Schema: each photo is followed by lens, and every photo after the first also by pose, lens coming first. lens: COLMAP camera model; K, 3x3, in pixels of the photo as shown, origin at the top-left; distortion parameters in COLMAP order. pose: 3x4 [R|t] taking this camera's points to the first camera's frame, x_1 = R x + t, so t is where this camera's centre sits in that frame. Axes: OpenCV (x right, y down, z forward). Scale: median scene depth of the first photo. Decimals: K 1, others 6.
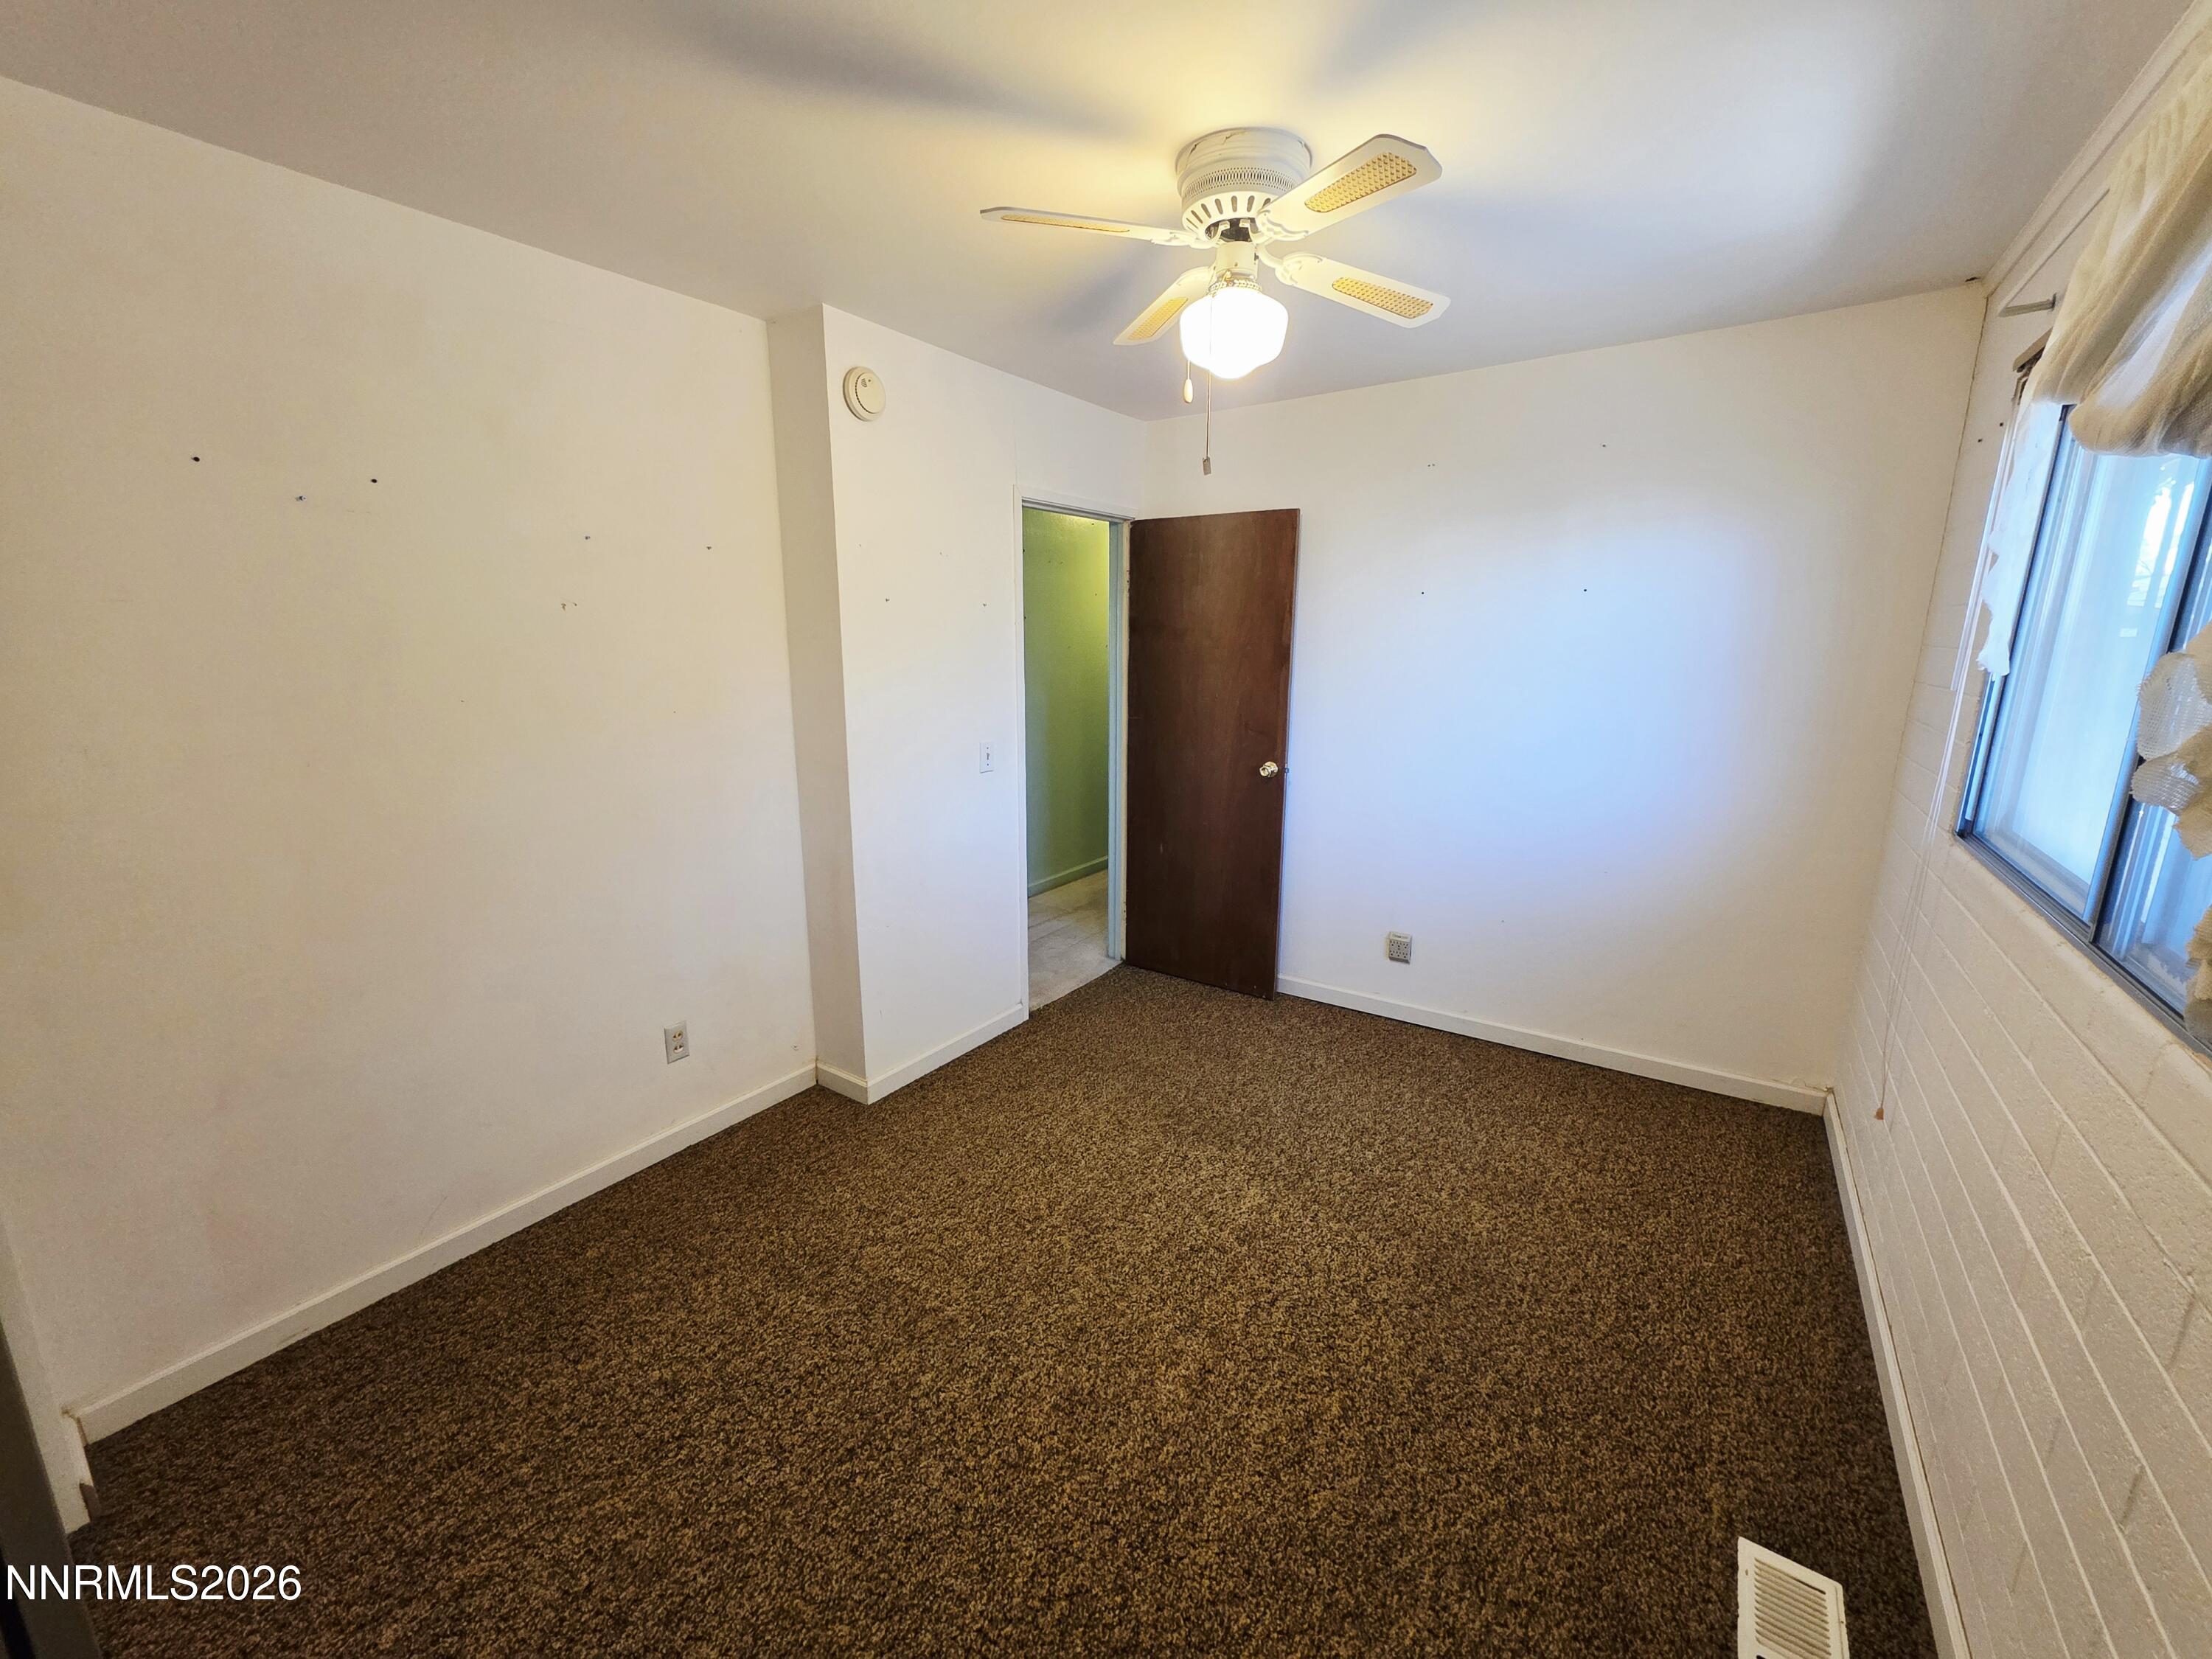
lens RADIAL K [[880.8, 0, 1103.0], [0, 880.8, 821.6], [0, 0, 1]] dist [0.002164, 0.001176]
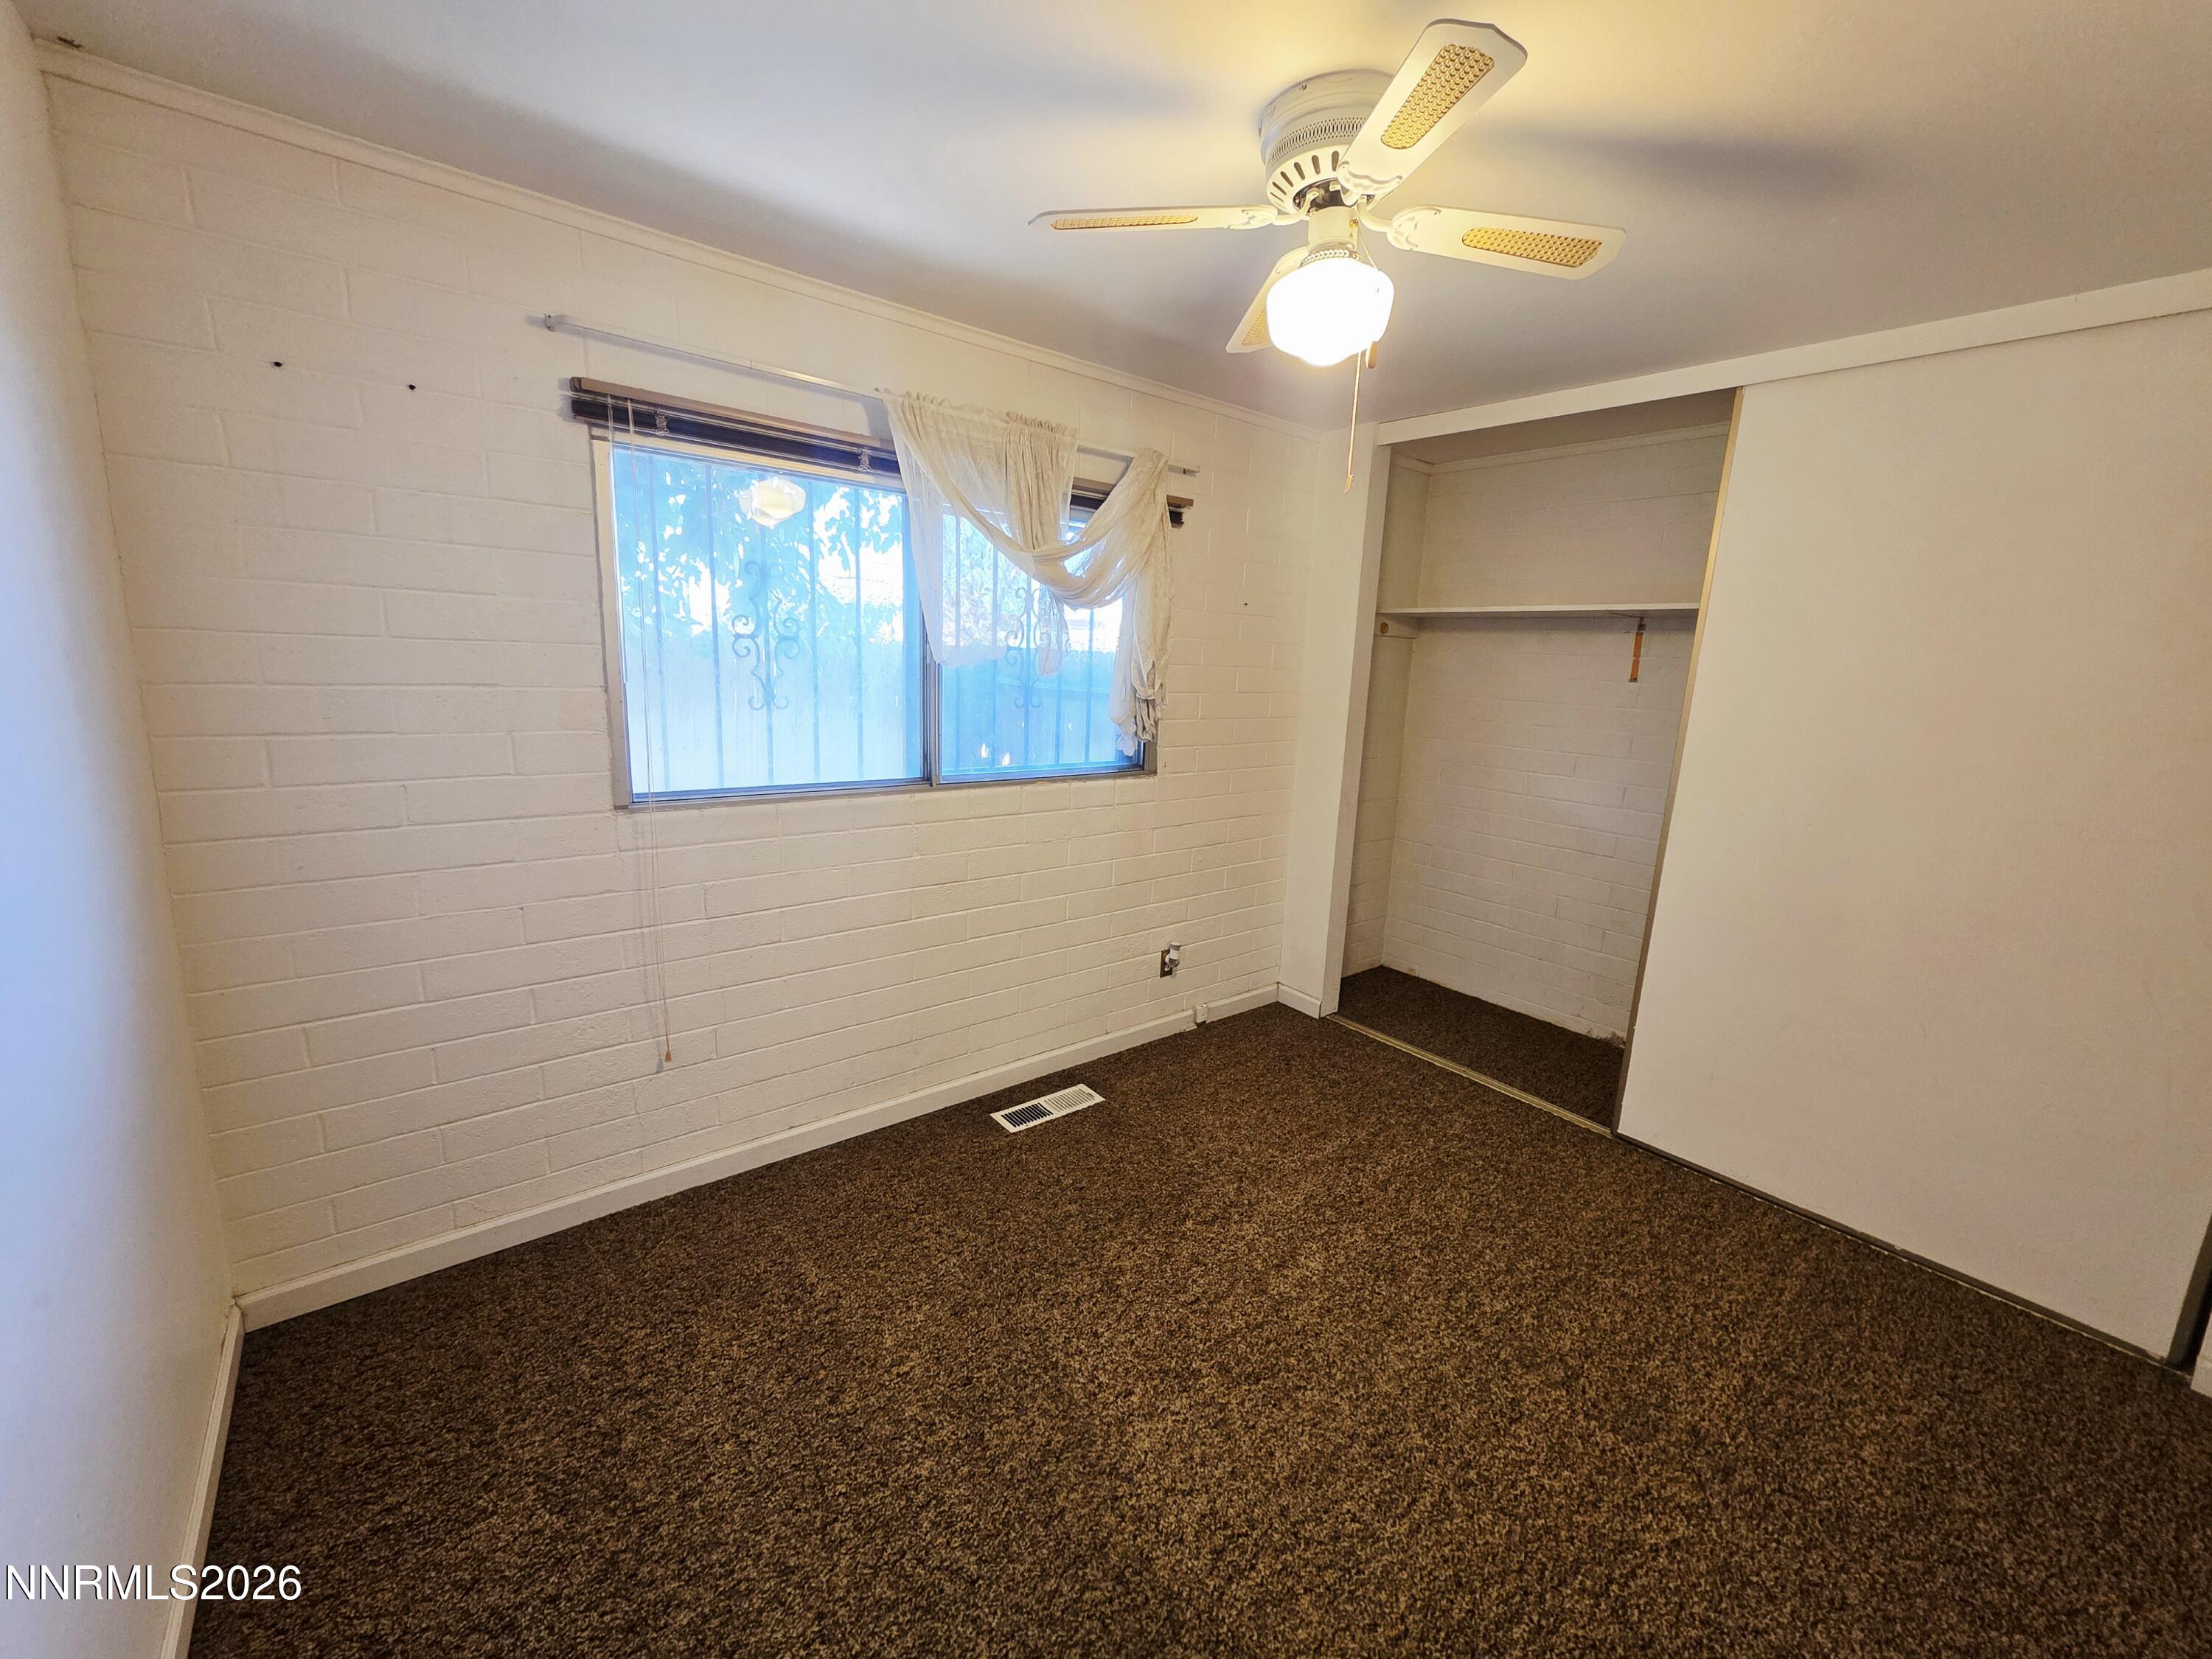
lens RADIAL K [[880.8, 0, 1103.0], [0, 880.8, 821.6], [0, 0, 1]] dist [0.002164, 0.001176]
pose [[-0.958123, -0.093942, 0.270508, 0.066869], [0.016618, 0.924824, 0.380032, -0.352940], [-0.285873, 0.368613, -0.884534, 1.666195]]
